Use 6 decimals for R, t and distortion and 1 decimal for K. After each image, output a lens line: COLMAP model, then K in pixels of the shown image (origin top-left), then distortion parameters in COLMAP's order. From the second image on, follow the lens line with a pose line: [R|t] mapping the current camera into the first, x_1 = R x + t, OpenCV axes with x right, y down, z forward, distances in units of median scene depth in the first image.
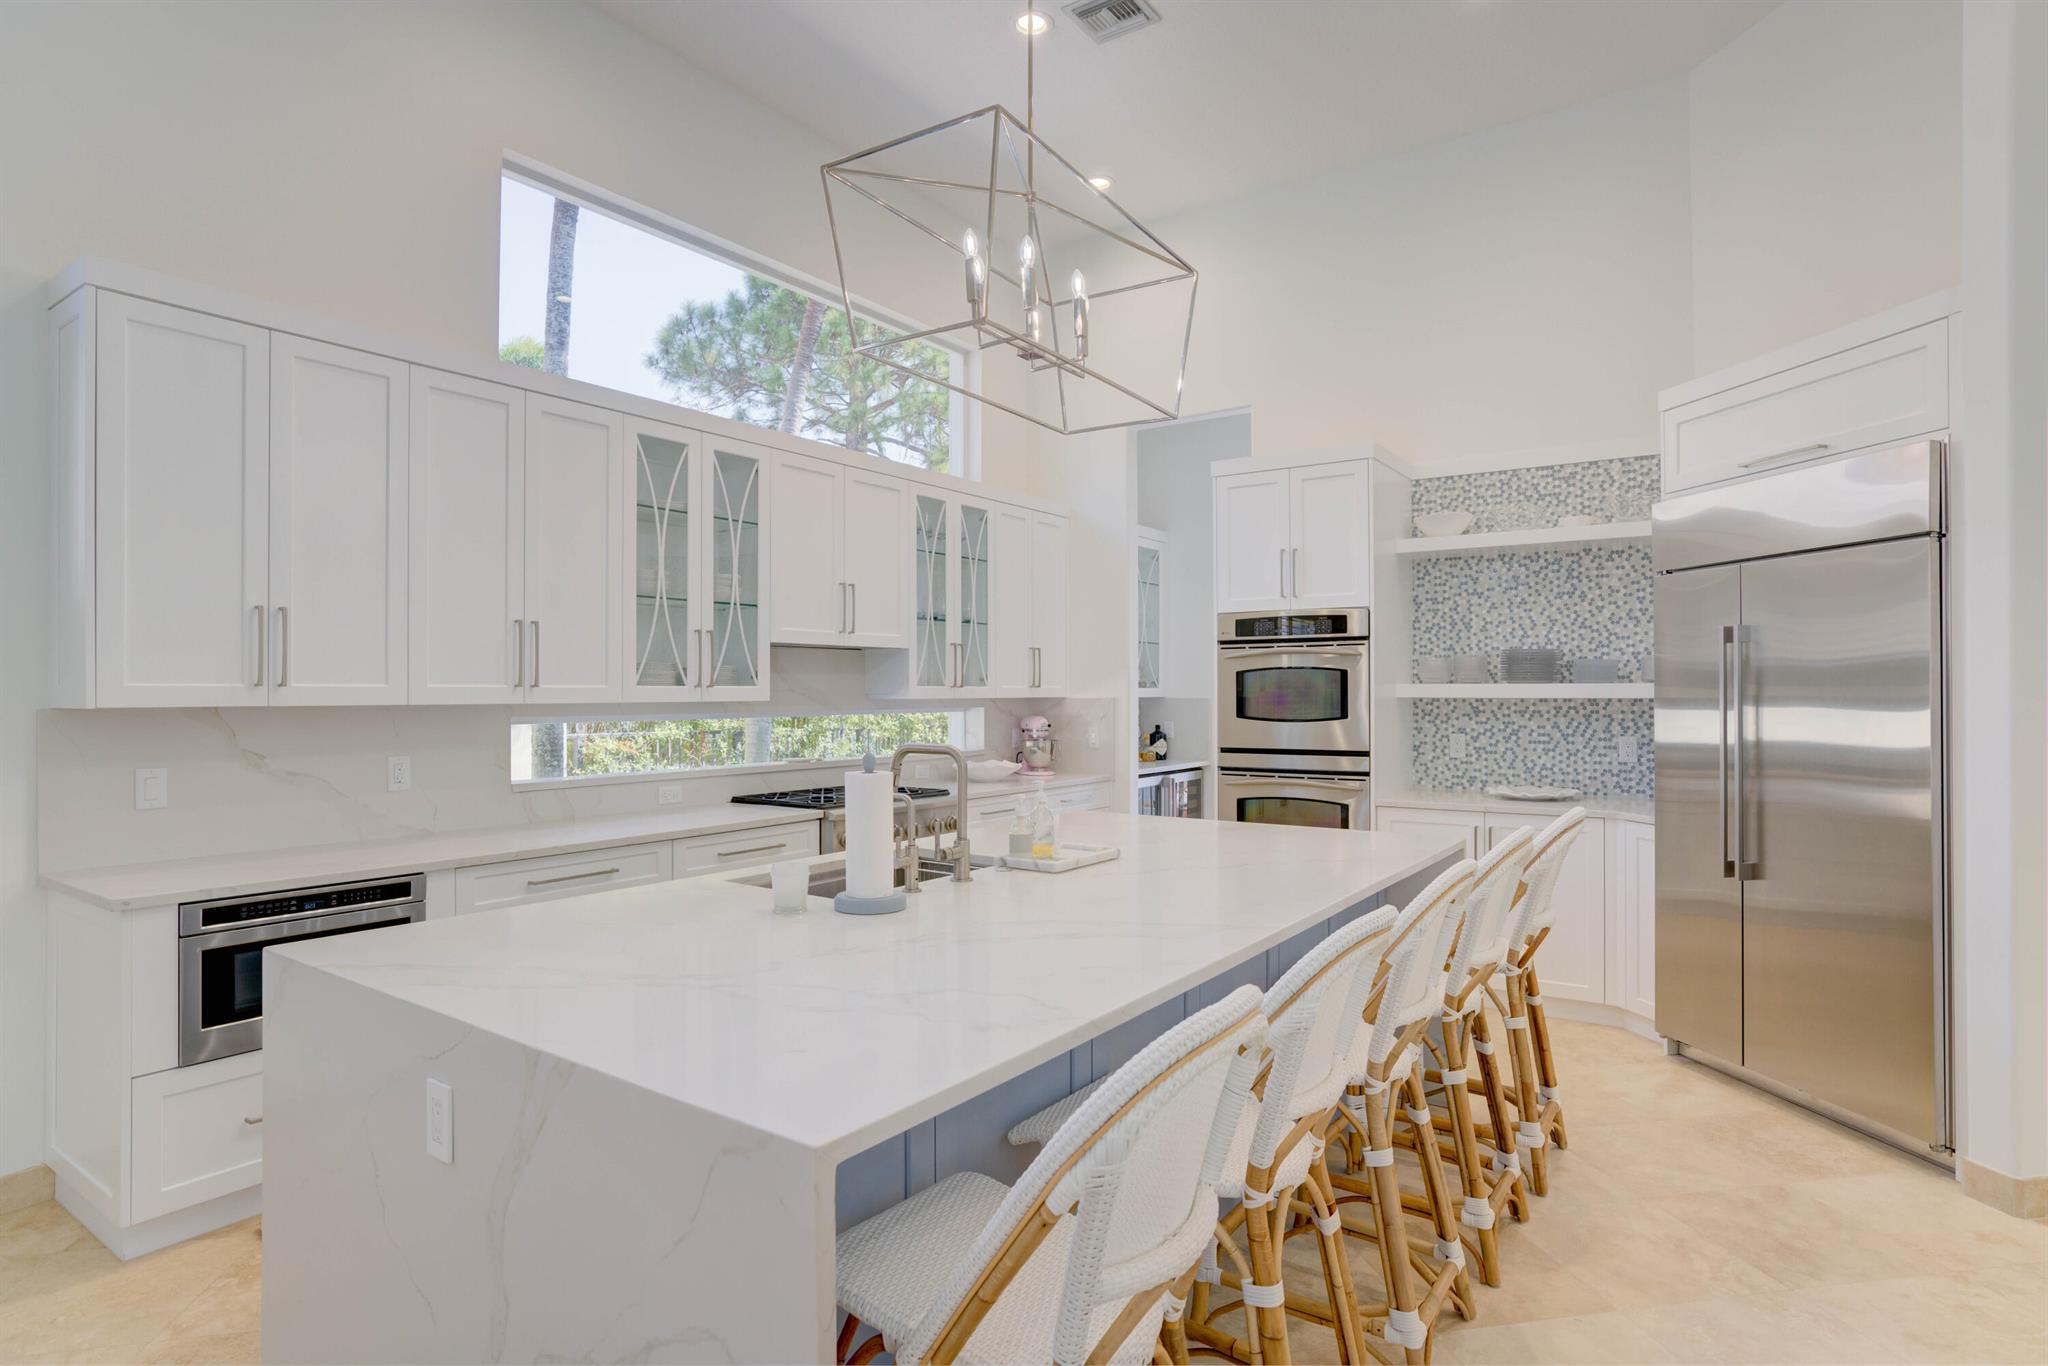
lens RADIAL K [[1079.4, 0, 1024.0], [0, 1079.4, 683.0], [0, 0, 1]] dist [-0.001689, -0.000223]
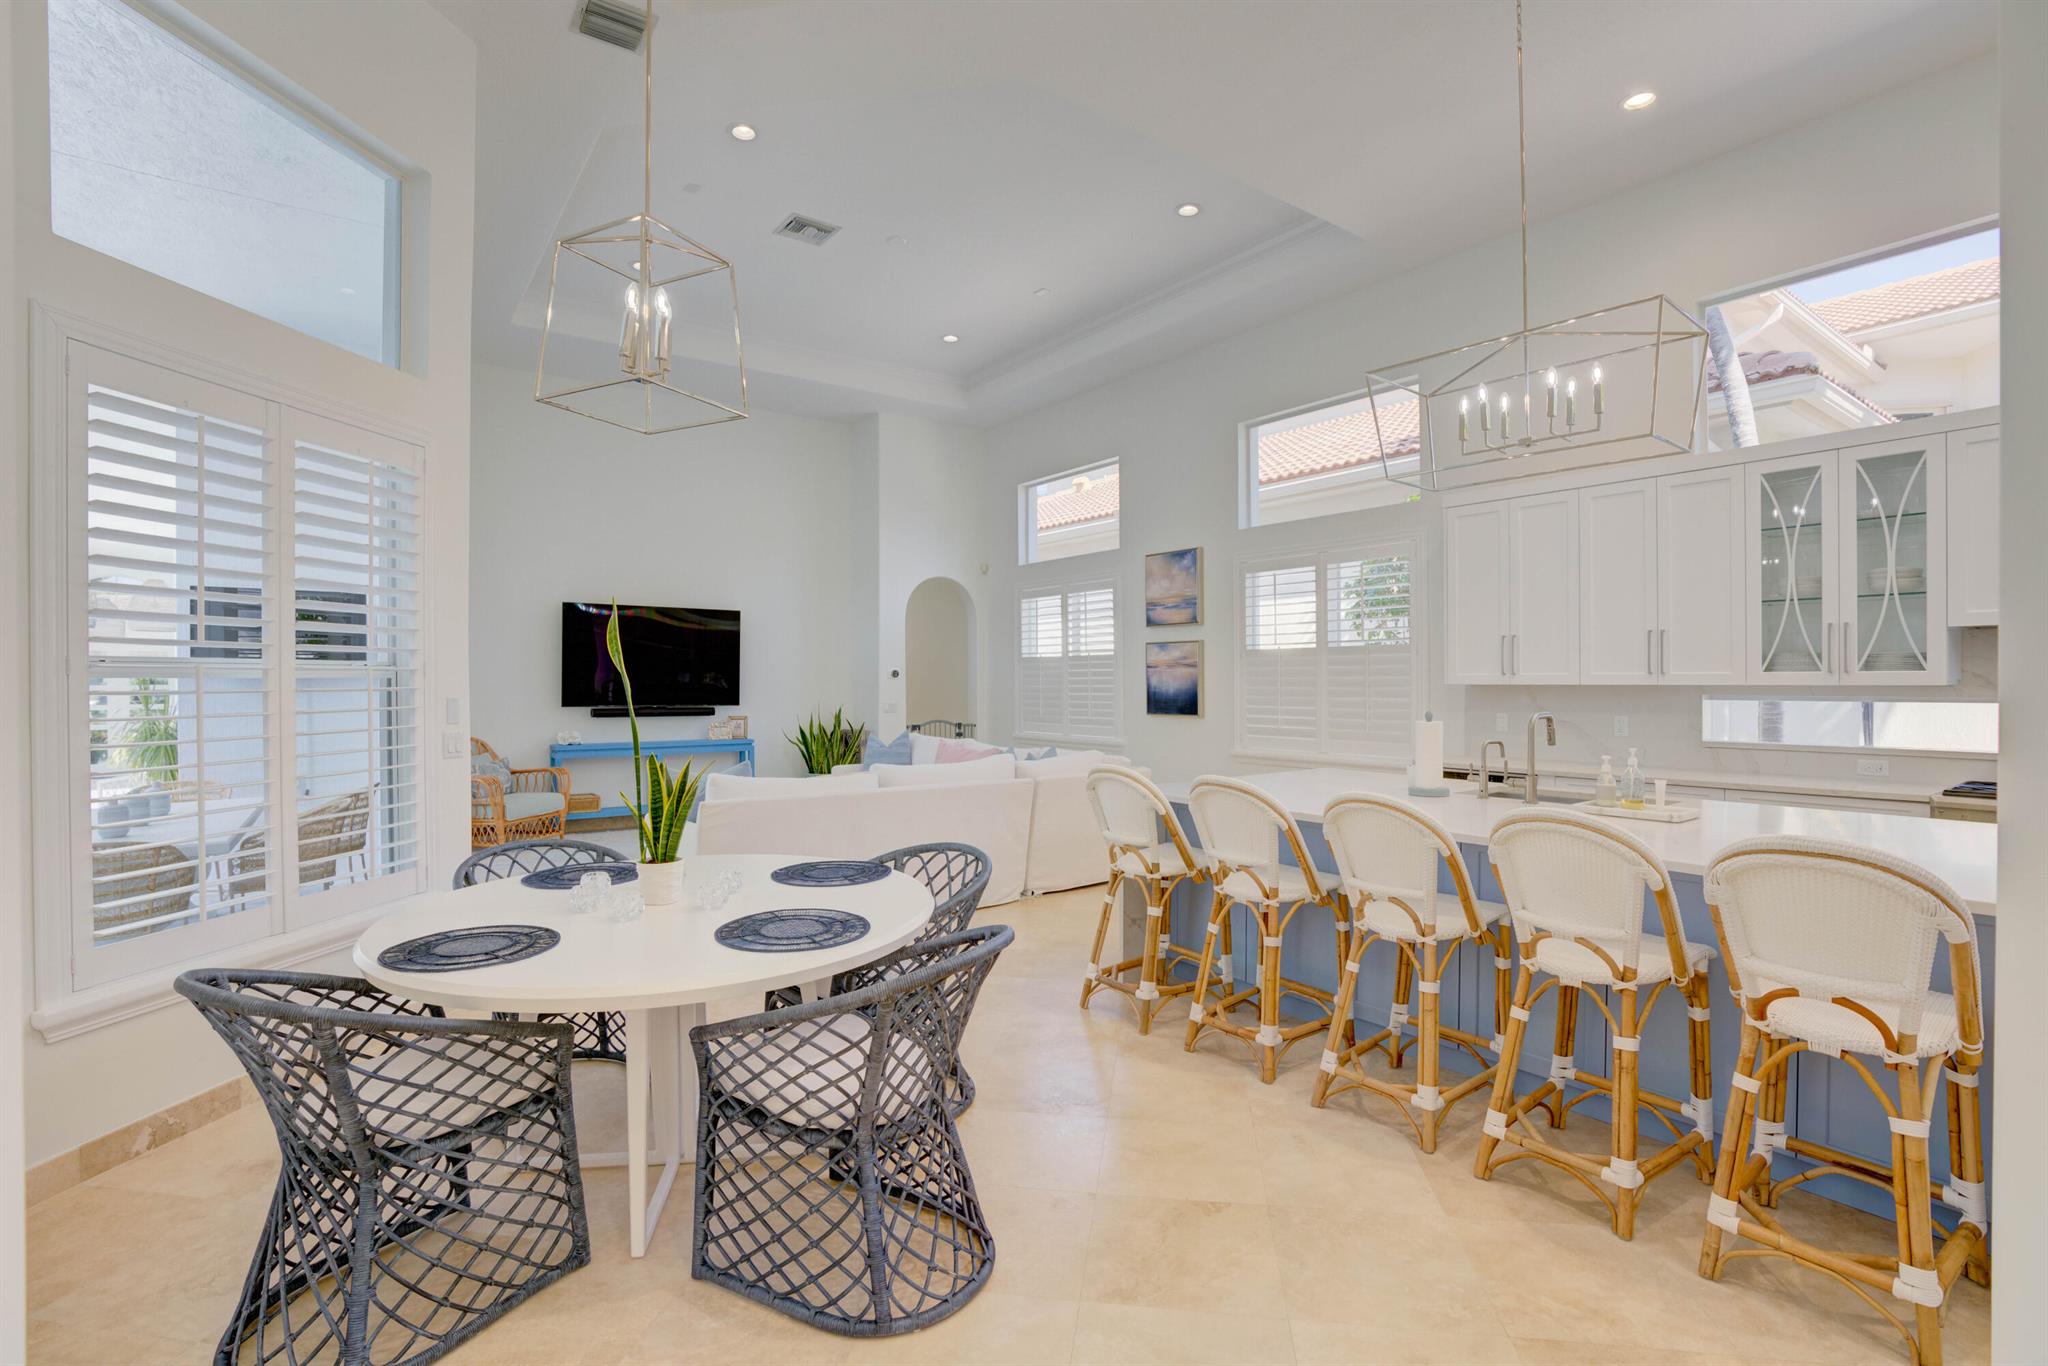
lens RADIAL K [[960.2, 0, 1024.0], [0, 960.2, 683.0], [0, 0, 1]] dist [-0.055604, 0.024298]
pose [[-0.330416, 0.004671, -0.943824, 0.806180], [0.011501, 0.999933, 0.000923, 0.003727], [0.943765, -0.010550, -0.330448, 0.448072]]
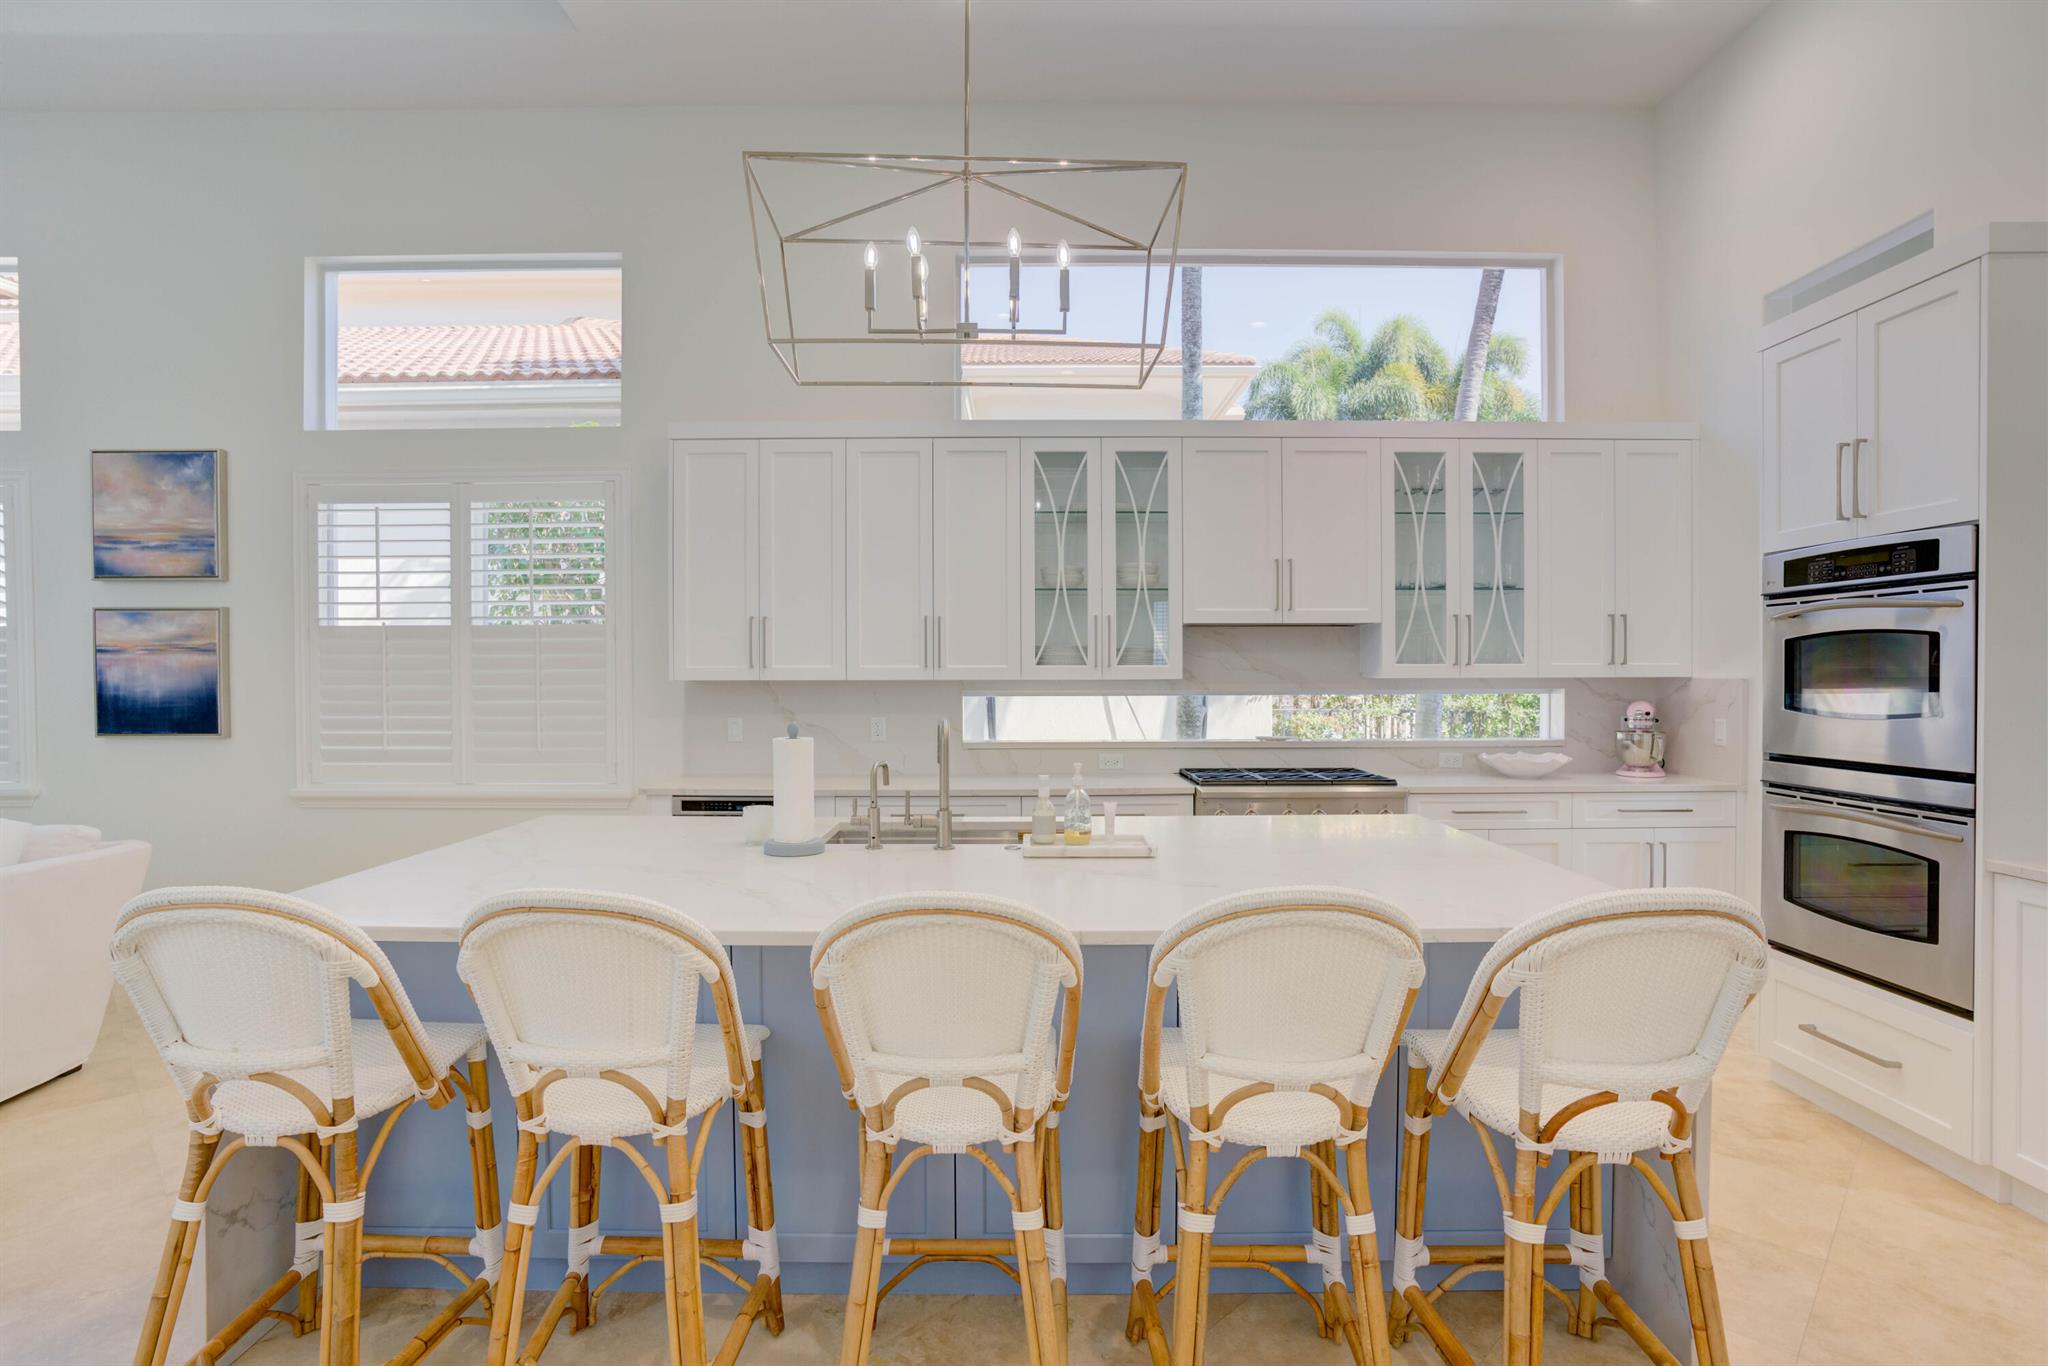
lens RADIAL K [[1021.5, 0, 1024.0], [0, 1021.5, 683.0], [0, 0, 1]] dist [-0.072891, 0.032953]
pose [[0.573956, 0.008945, -0.818837, 0.455340], [0.008333, 0.999825, 0.016763, 0.002167], [0.818844, -0.016444, 0.573781, 0.288012]]
